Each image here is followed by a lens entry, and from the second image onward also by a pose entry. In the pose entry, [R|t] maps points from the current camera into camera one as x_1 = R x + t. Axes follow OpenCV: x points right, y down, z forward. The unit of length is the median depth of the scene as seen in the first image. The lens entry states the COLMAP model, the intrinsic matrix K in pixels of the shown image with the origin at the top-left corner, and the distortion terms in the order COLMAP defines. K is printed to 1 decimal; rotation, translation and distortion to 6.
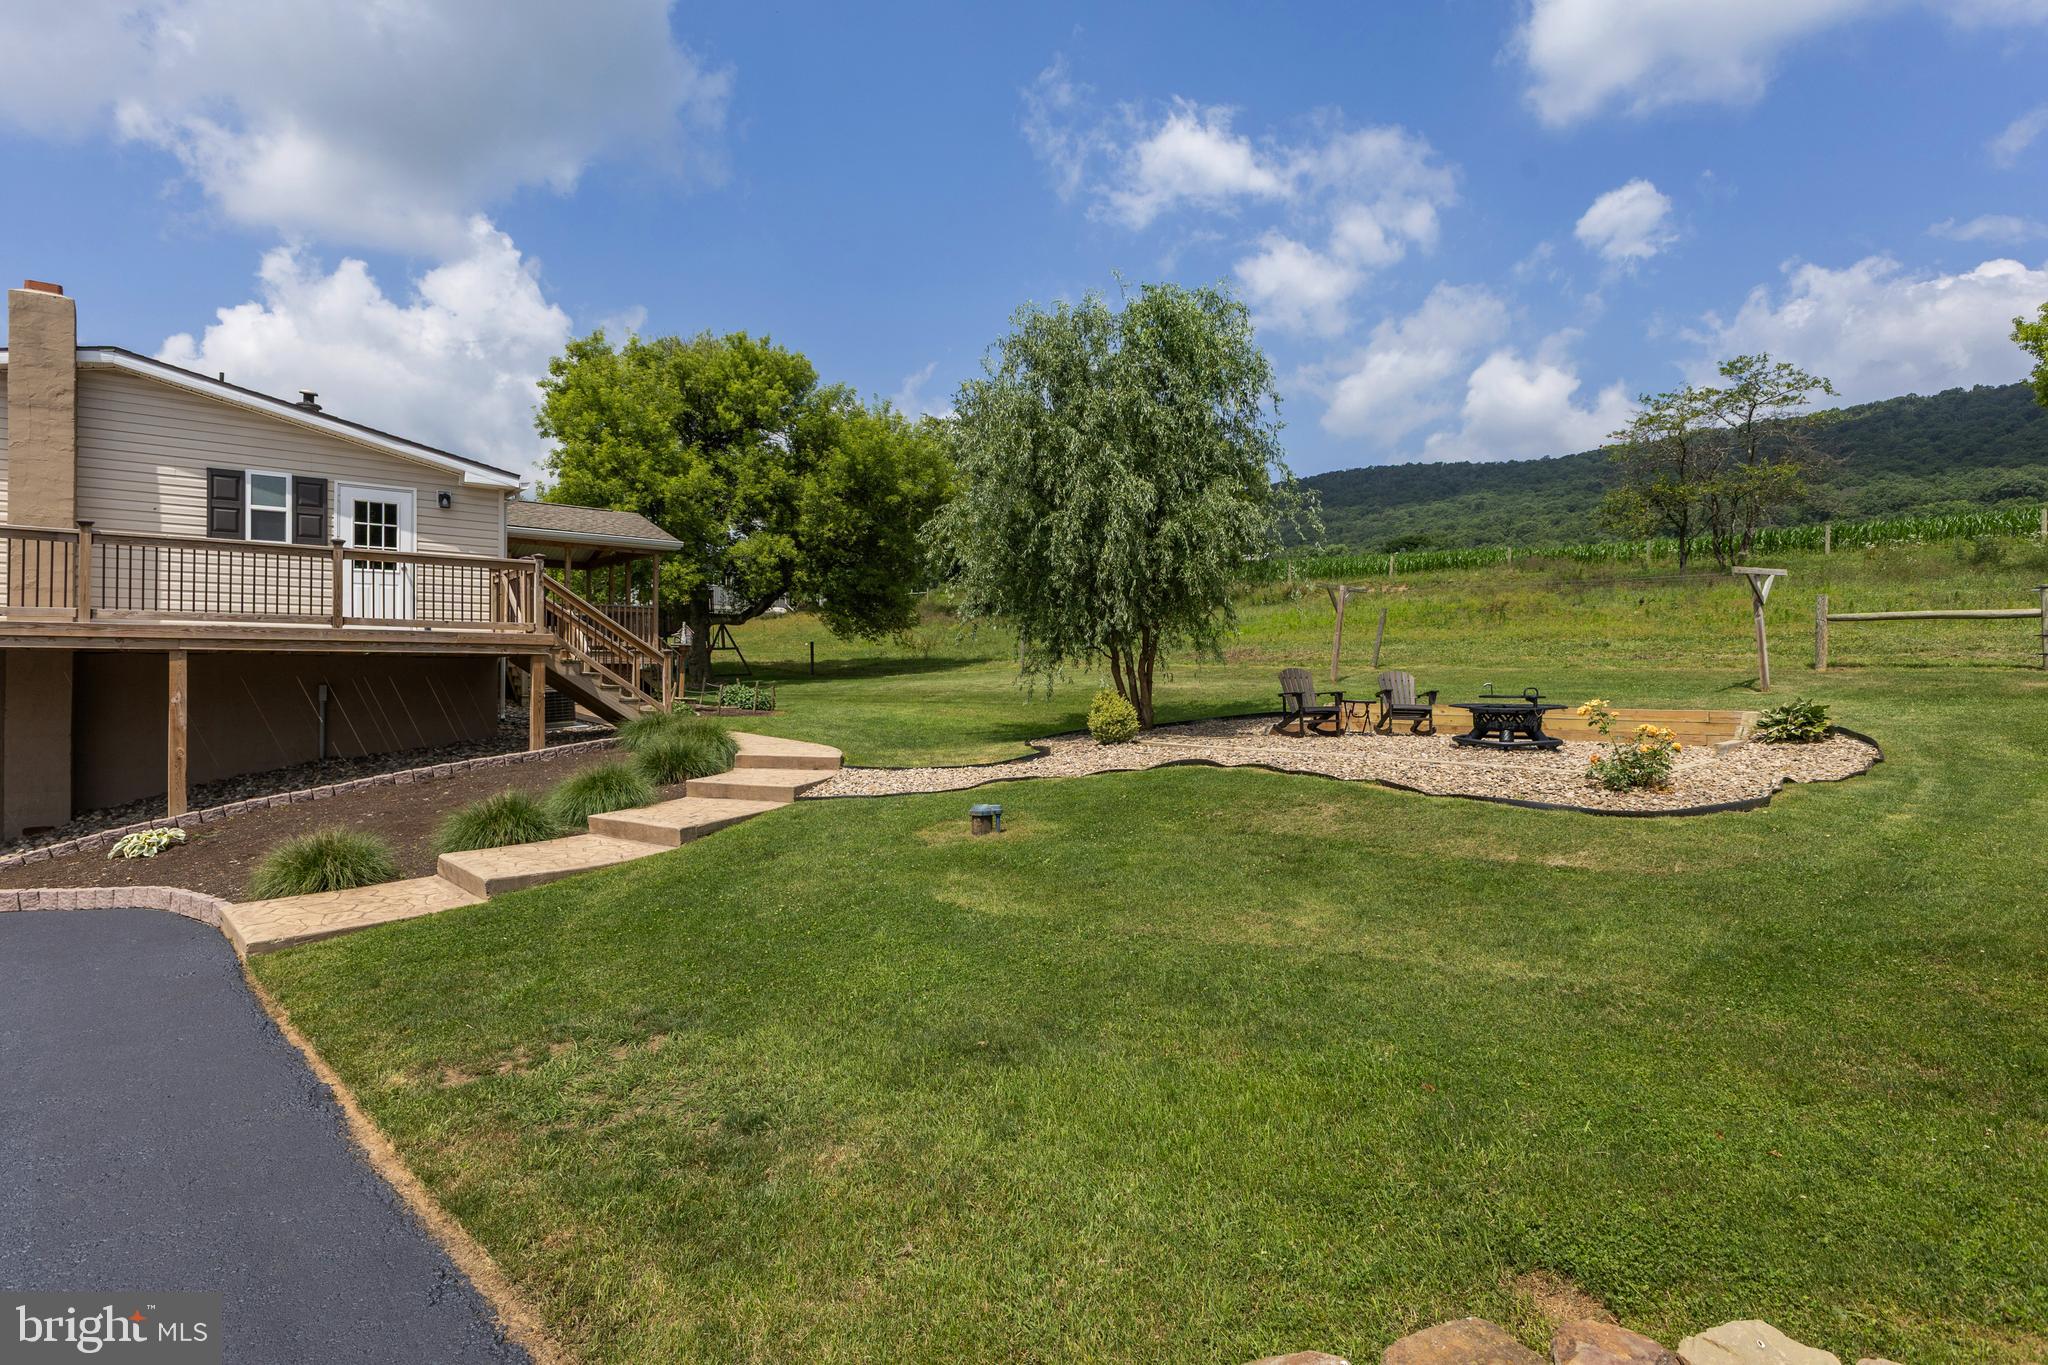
lens RADIAL K [[954.6, 0, 1022.0], [0, 954.6, 674.6], [0, 0, 1]] dist [-0.032479, -0.000024]
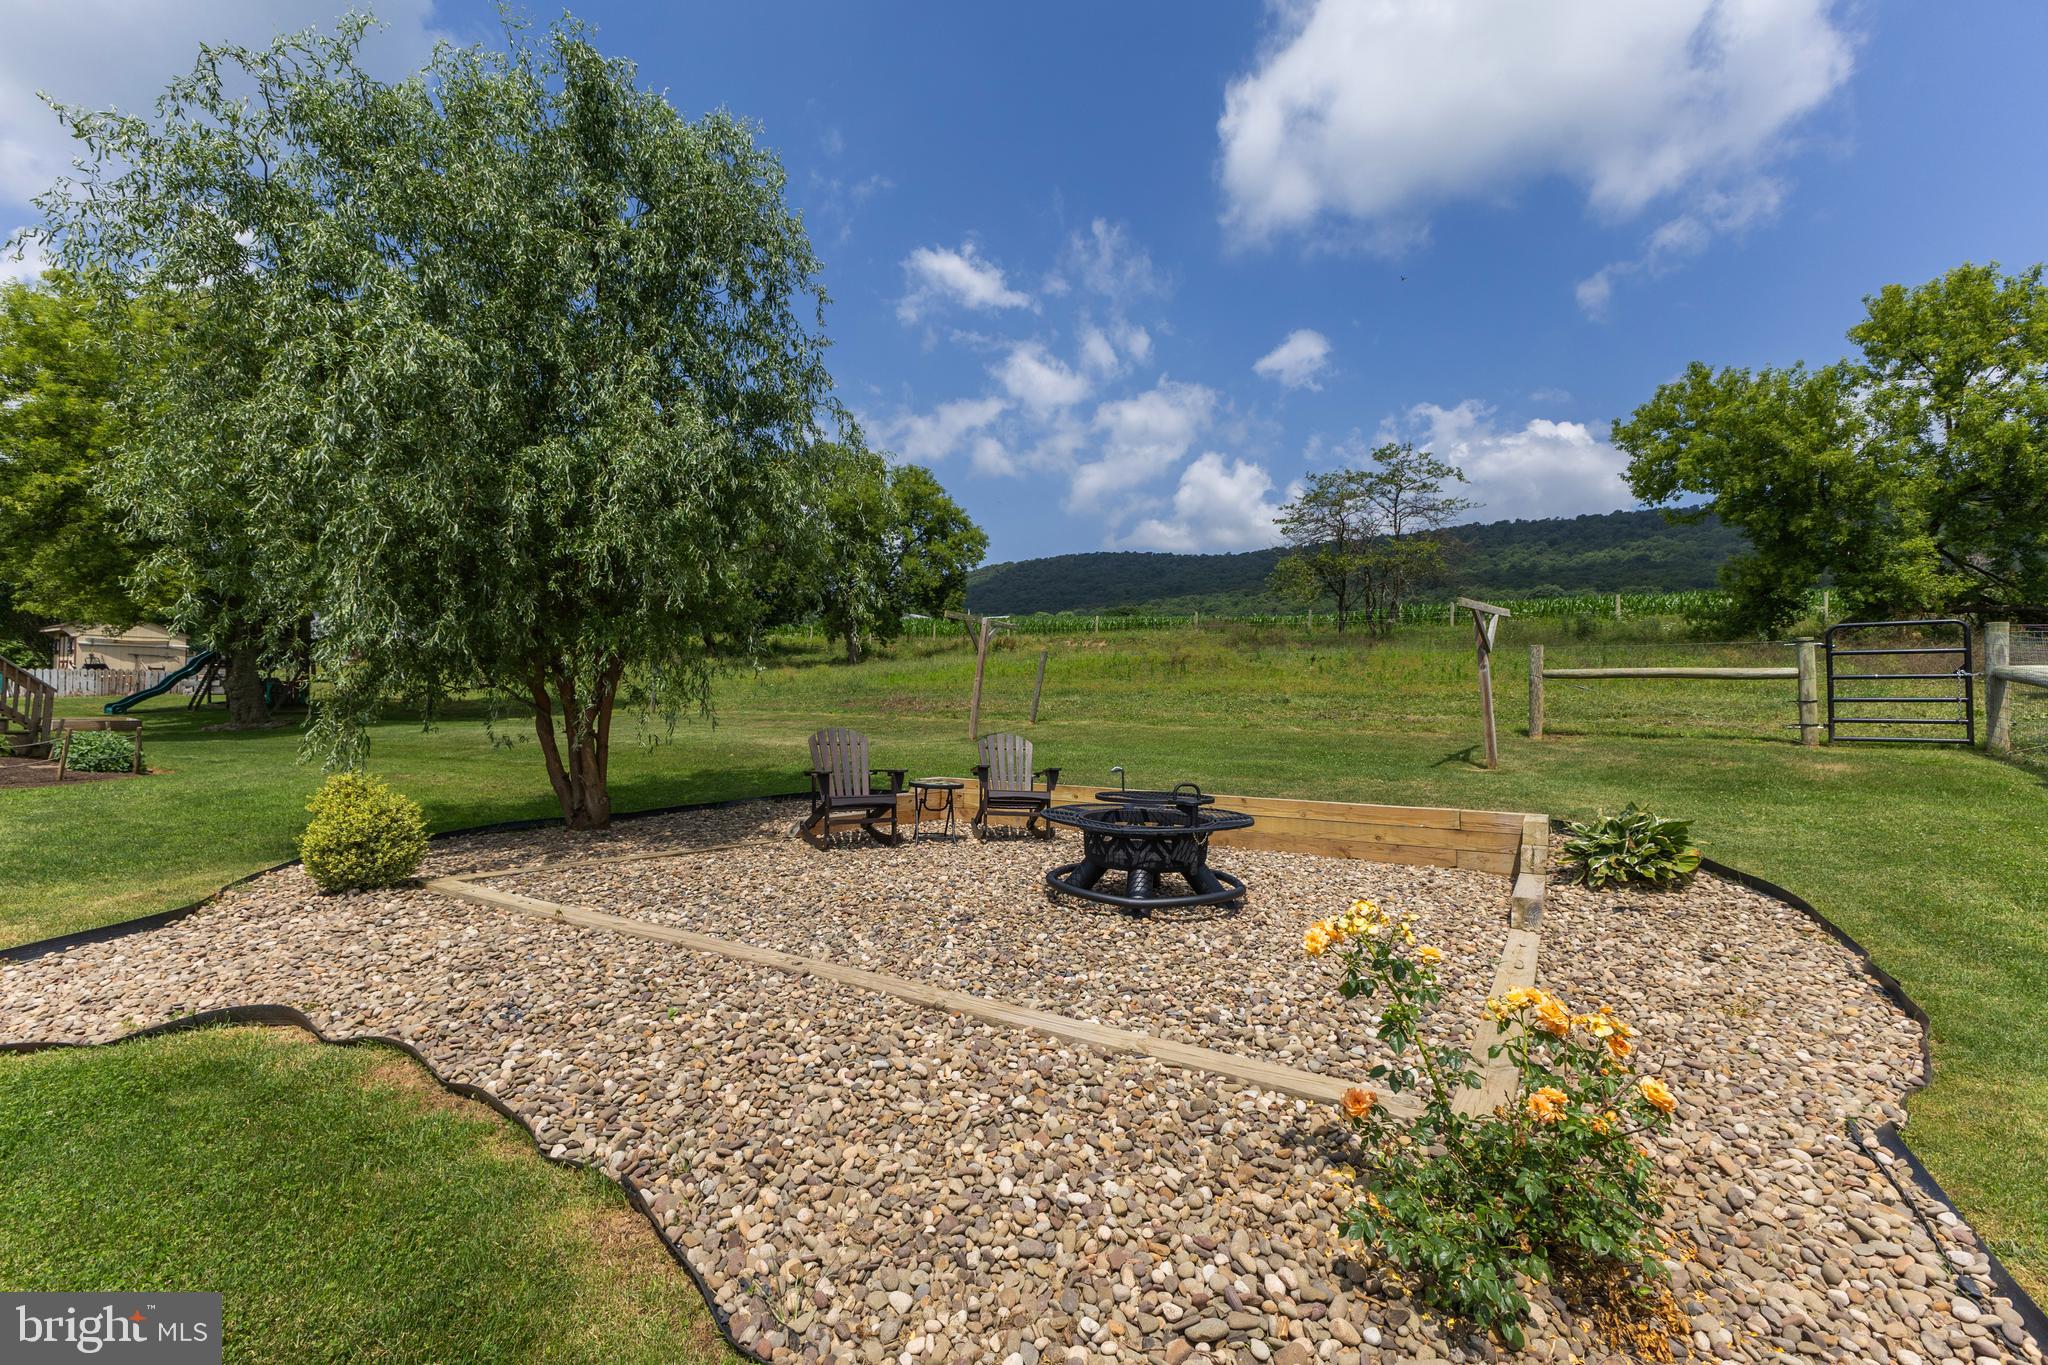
lens RADIAL K [[848.9, 0, 1024.0], [0, 848.9, 682.5], [0, 0, 1]] dist [0.000697, -0.006458]
pose [[0.963158, 0.027489, 0.267528, 0.170880], [-0.015811, 0.998830, -0.045709, -0.009132], [-0.268471, 0.039795, 0.962465, 0.301785]]
